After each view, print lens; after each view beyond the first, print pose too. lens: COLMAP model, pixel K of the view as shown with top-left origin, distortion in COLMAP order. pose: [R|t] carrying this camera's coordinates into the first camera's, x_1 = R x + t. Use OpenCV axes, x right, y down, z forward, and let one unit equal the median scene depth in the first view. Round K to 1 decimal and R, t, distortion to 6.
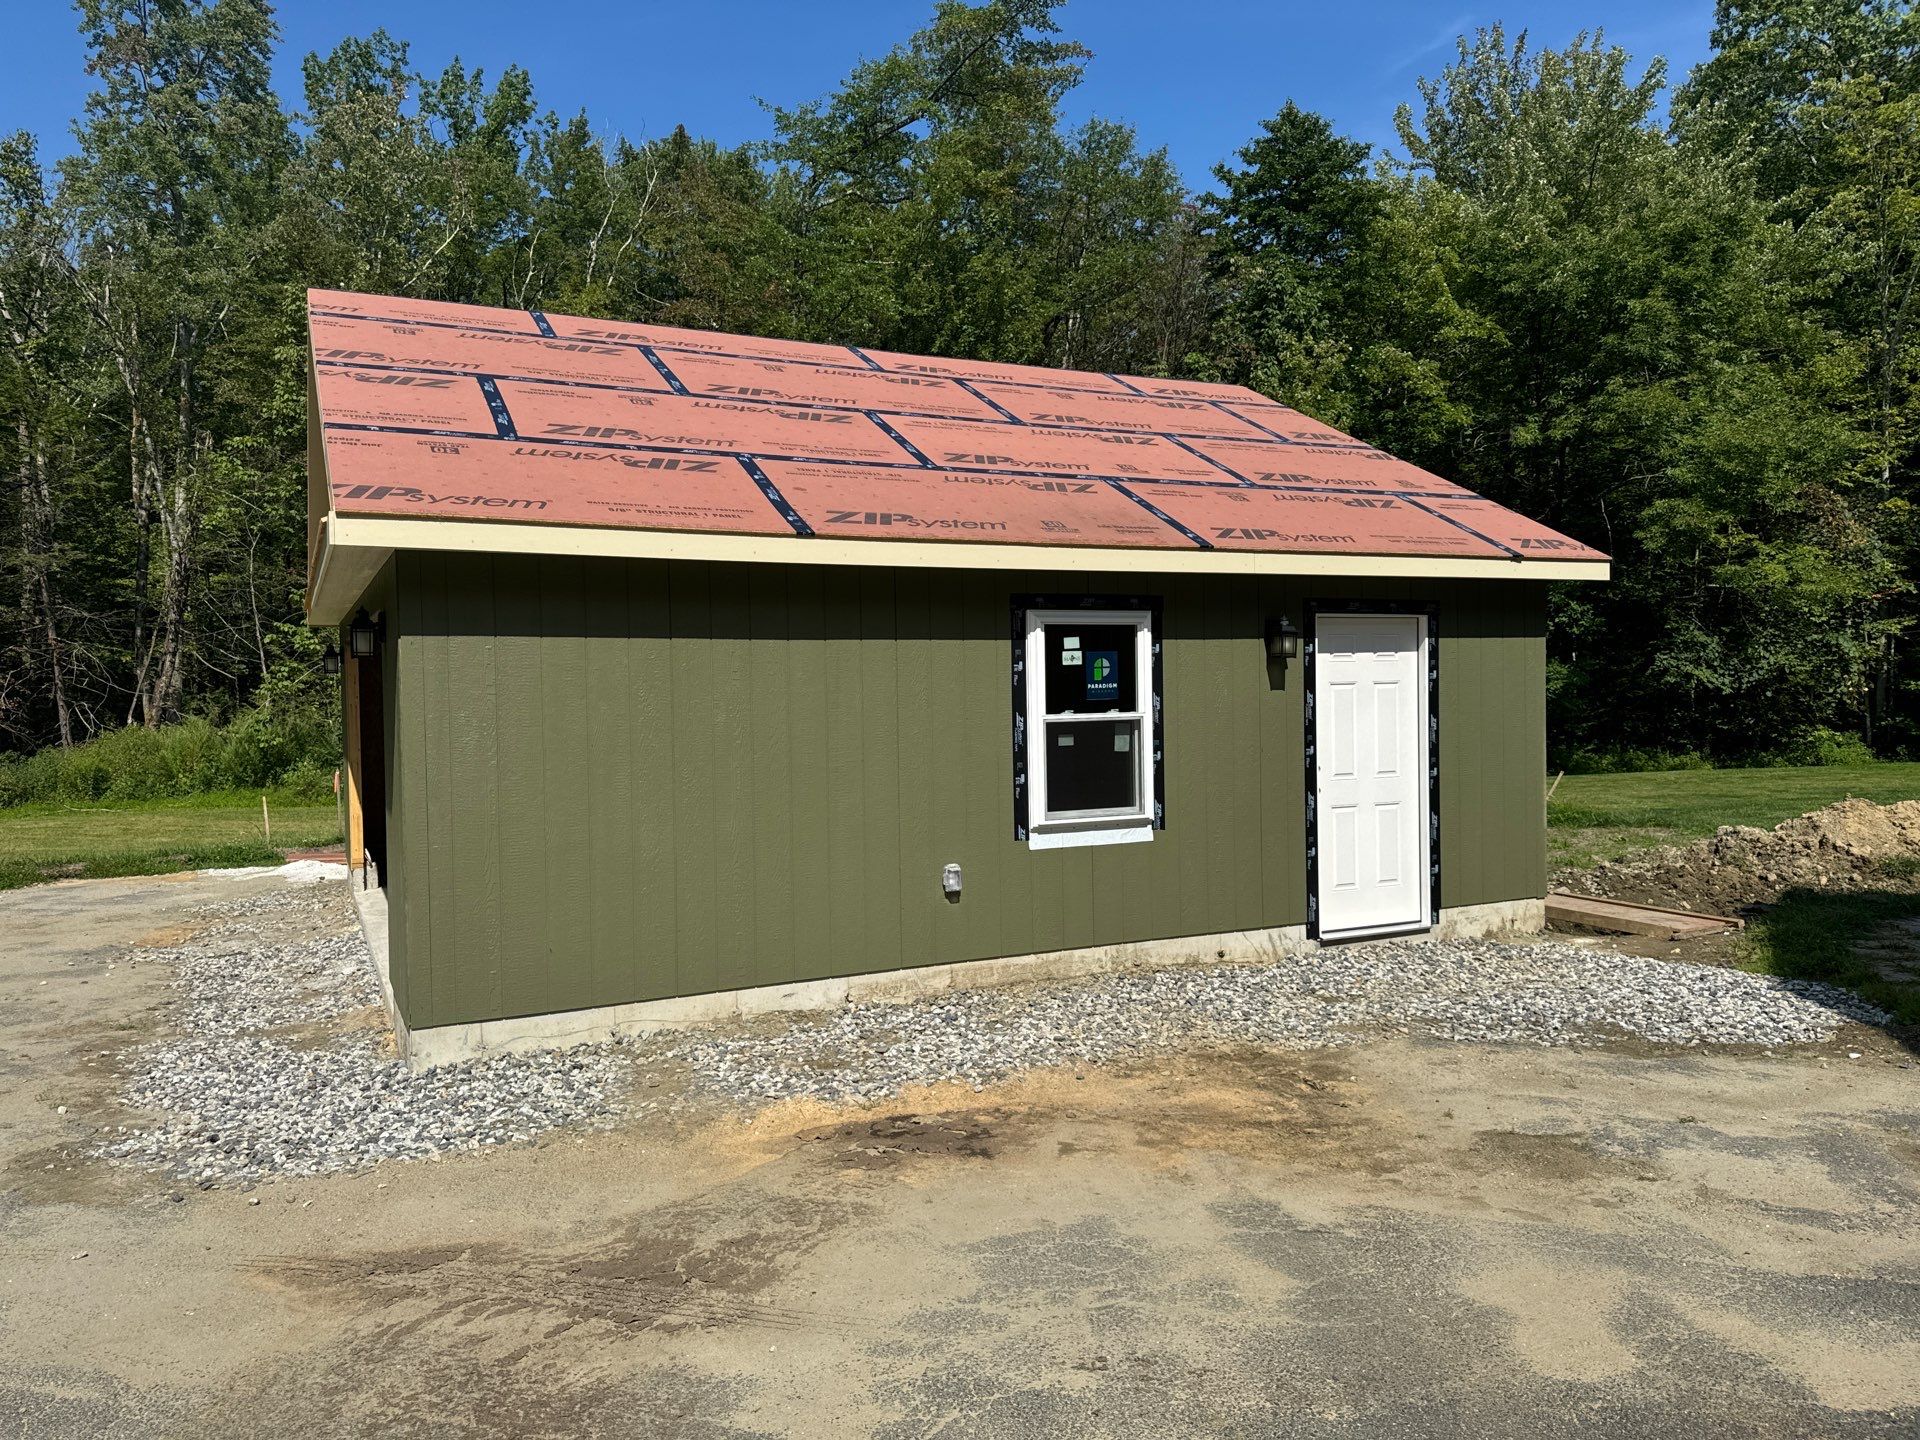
lens RADIAL K [[1362.3, 0, 961.4], [0, 1362.3, 710.0], [0, 0, 1]] dist [0.001197, -0.004090]
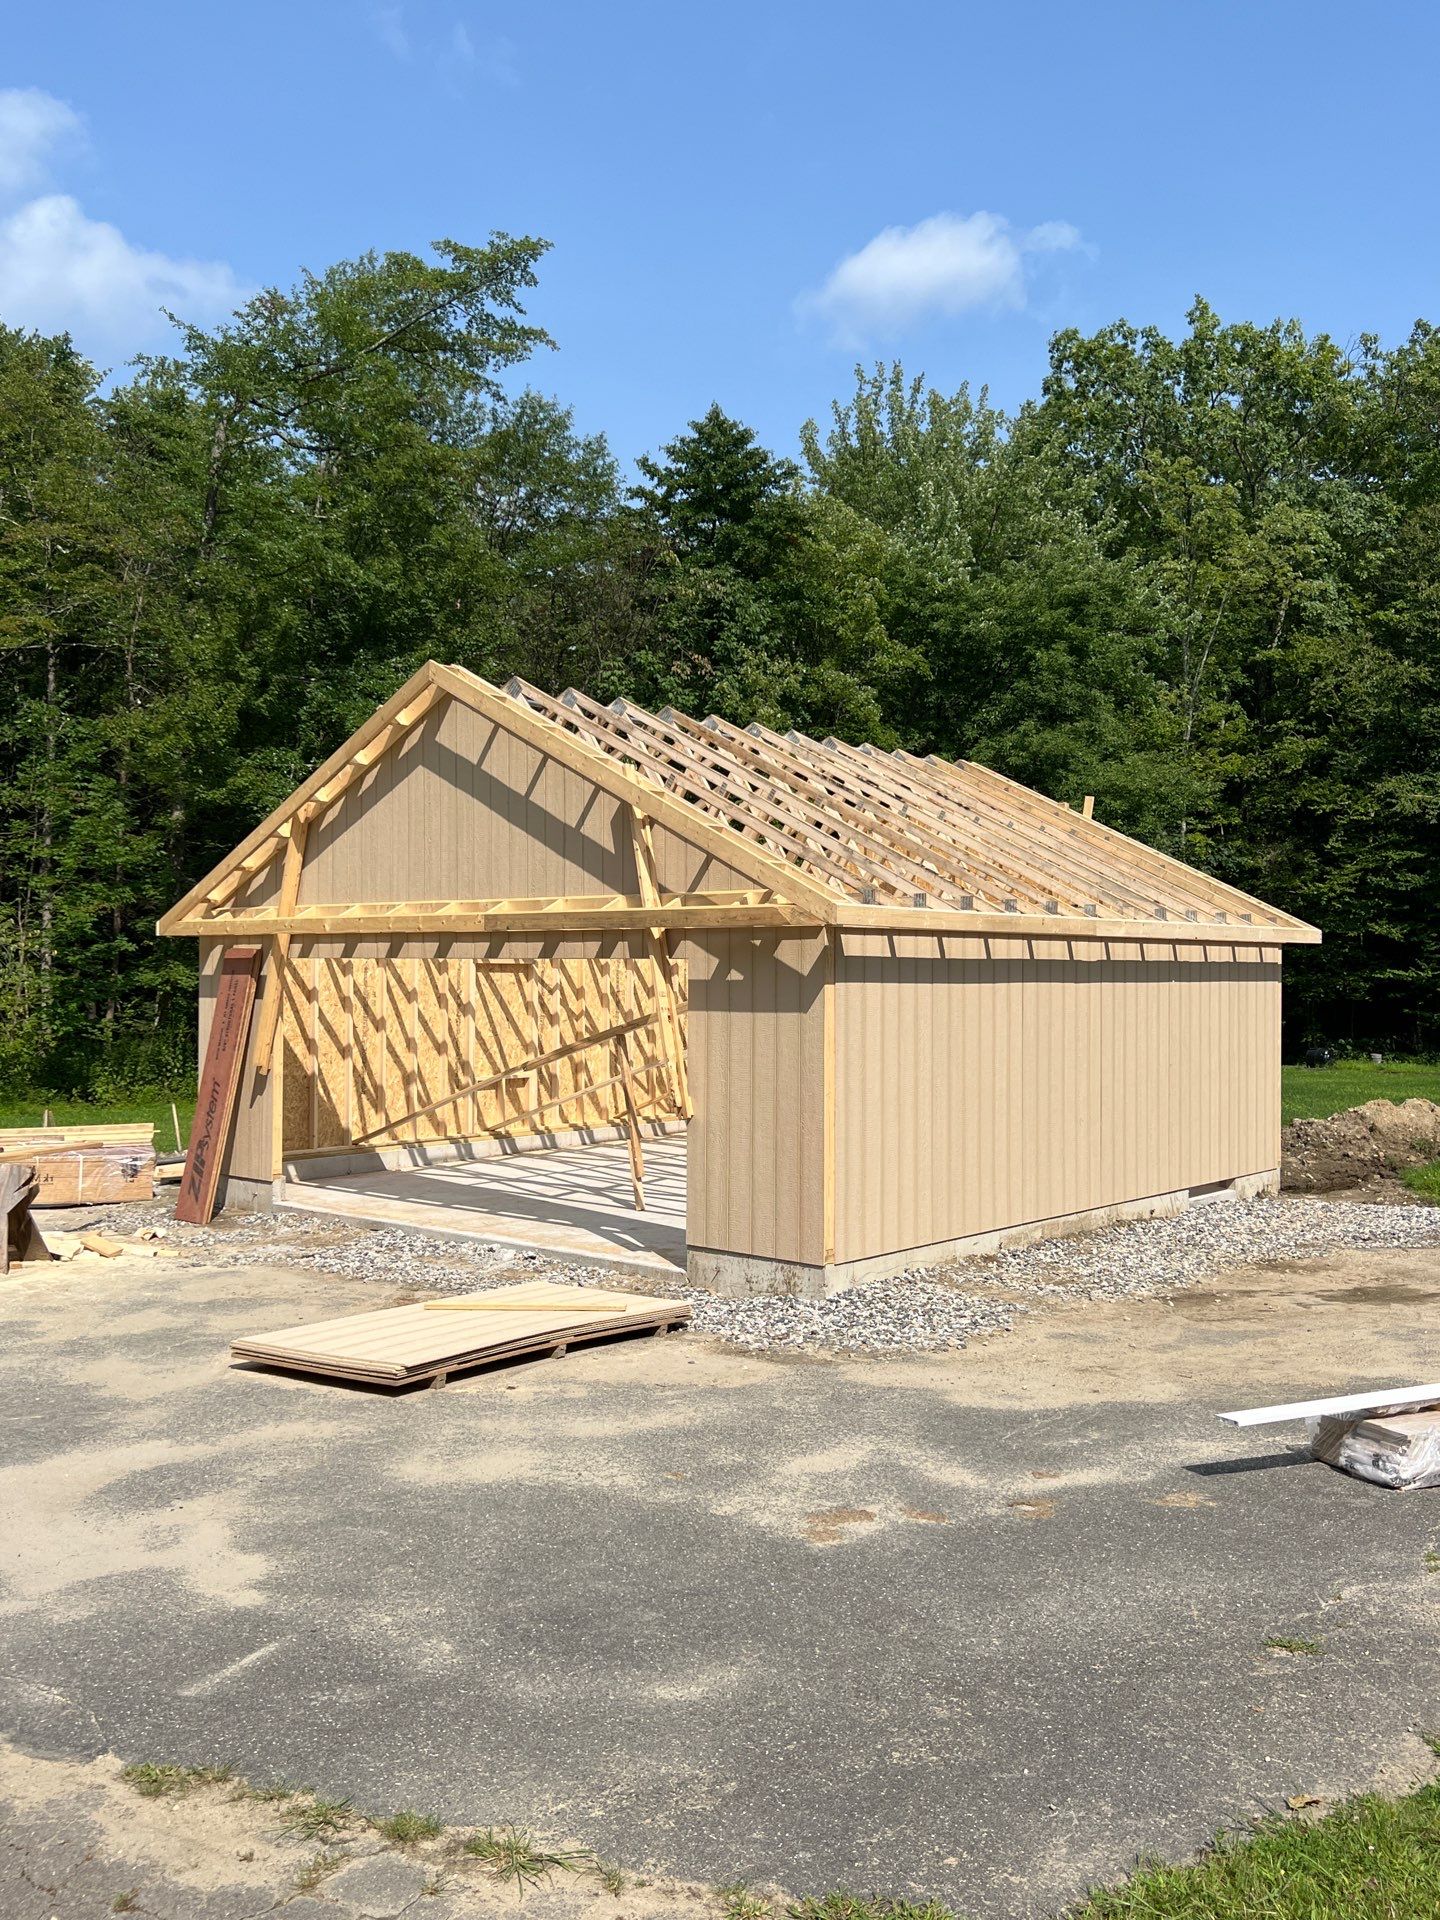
lens RADIAL K [[1608.4, 0, 723.1], [0, 1608.4, 967.0], [0, 0, 1]] dist [0.013615, 0.000506]
pose [[0.923745, 0.023046, 0.382314, -0.228497], [-0.014832, 0.999592, -0.024418, -0.007715], [-0.382720, 0.016885, 0.923710, -0.101284]]
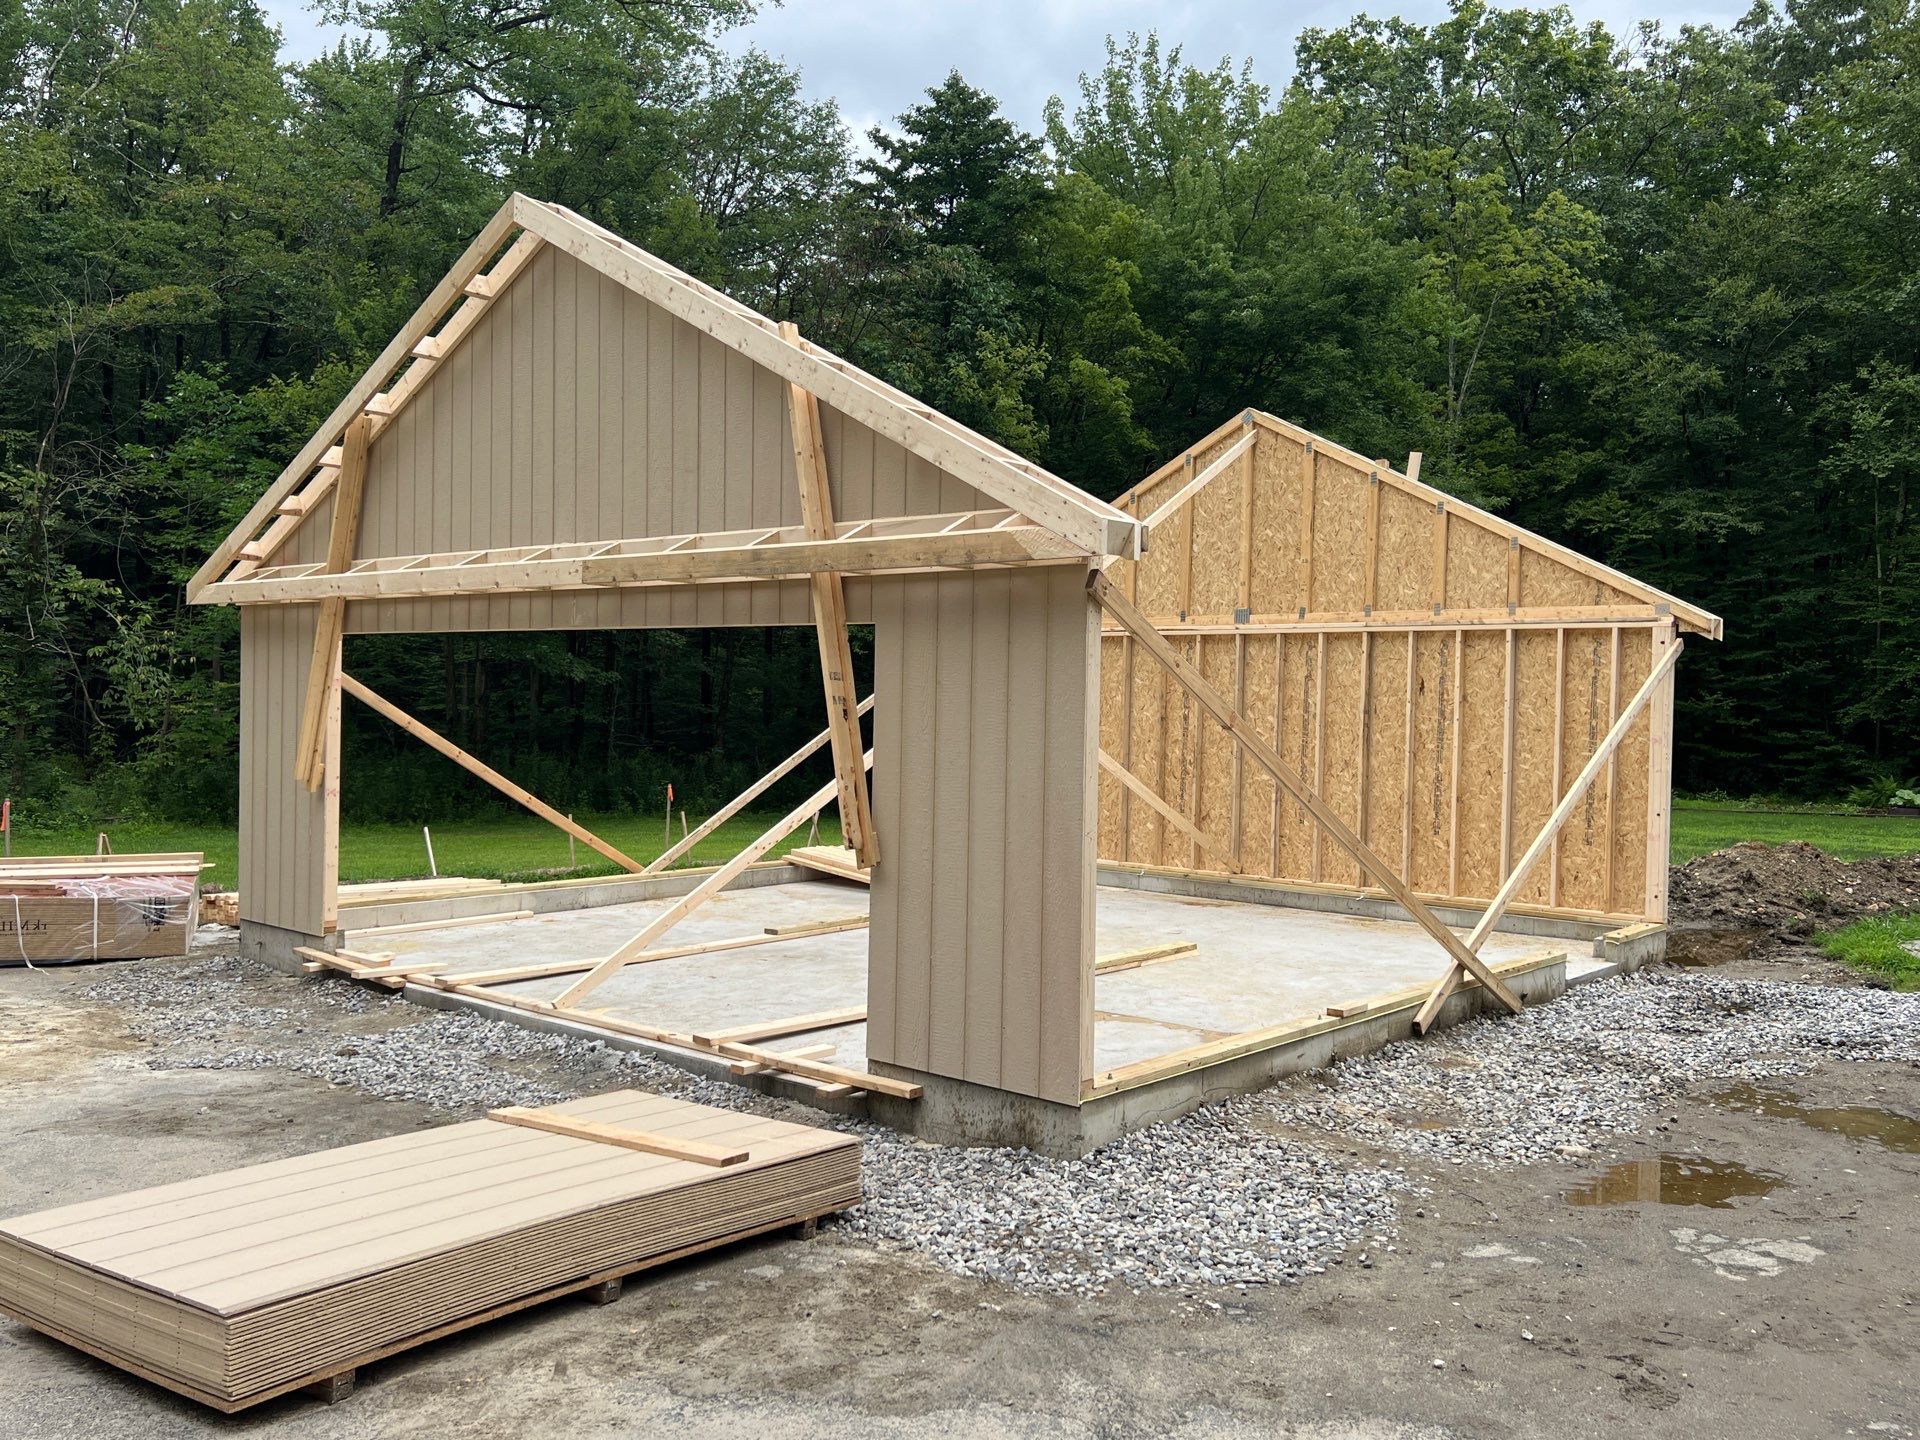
lens RADIAL K [[1576.6, 0, 934.0], [0, 1576.6, 713.4], [0, 0, 1]] dist [0.073467, -0.132621]
pose [[0.923564, 0.031623, 0.382137, -0.192682], [-0.027969, 0.999495, -0.015114, -0.001047], [-0.382422, 0.003271, 0.923982, 0.026115]]
